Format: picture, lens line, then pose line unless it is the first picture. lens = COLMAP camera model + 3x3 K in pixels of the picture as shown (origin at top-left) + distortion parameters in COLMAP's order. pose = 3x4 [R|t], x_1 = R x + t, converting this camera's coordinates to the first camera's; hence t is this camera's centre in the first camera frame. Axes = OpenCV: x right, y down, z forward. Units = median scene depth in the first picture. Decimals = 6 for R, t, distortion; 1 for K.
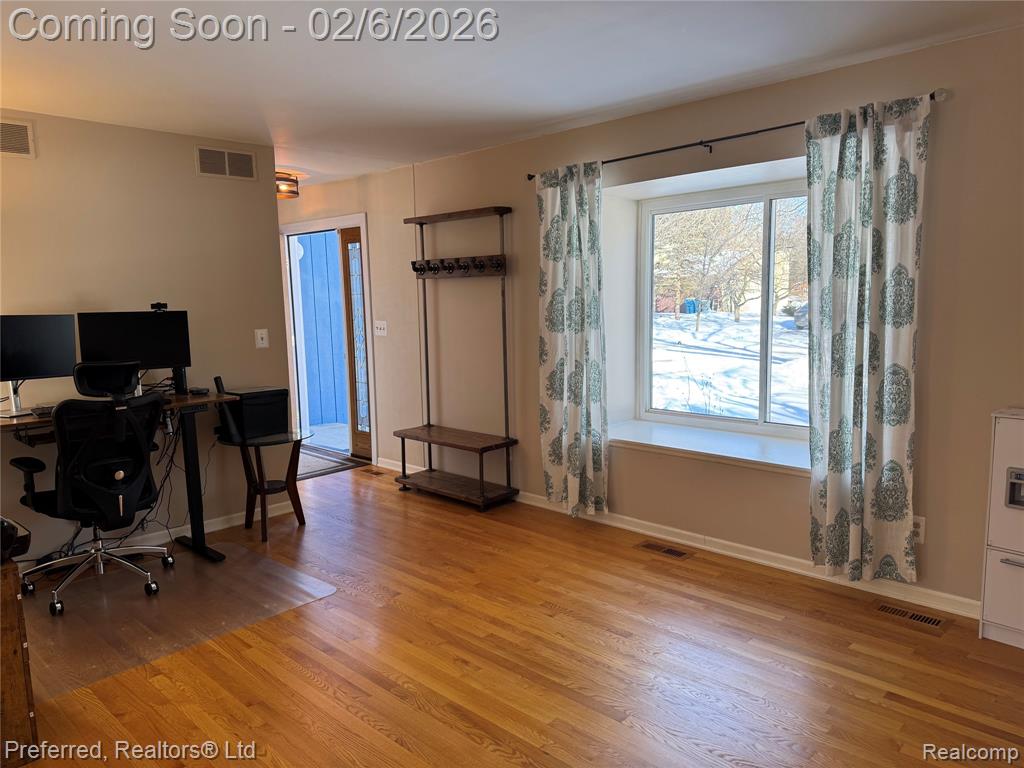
lens RADIAL K [[714.4, 0, 512.0], [0, 714.4, 384.0], [0, 0, 1]] dist [0.079549, -0.106304]
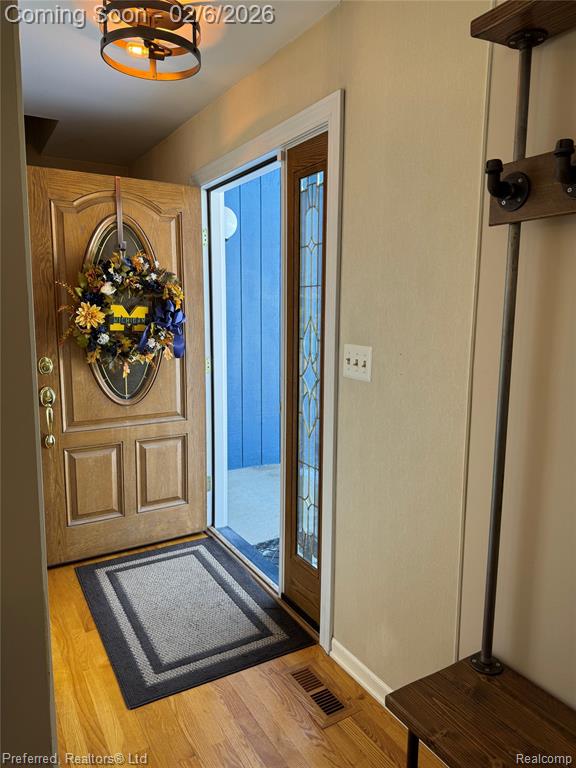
lens RADIAL K [[535.8, 0, 288.4], [0, 535.8, 387.7], [0, 0, 1]] dist [0.079549, -0.106304]
pose [[0.963109, 0.067877, -0.260412, -0.133227], [-0.062808, 0.997640, 0.027749, -0.066593], [0.261681, -0.010370, 0.965099, 0.652995]]
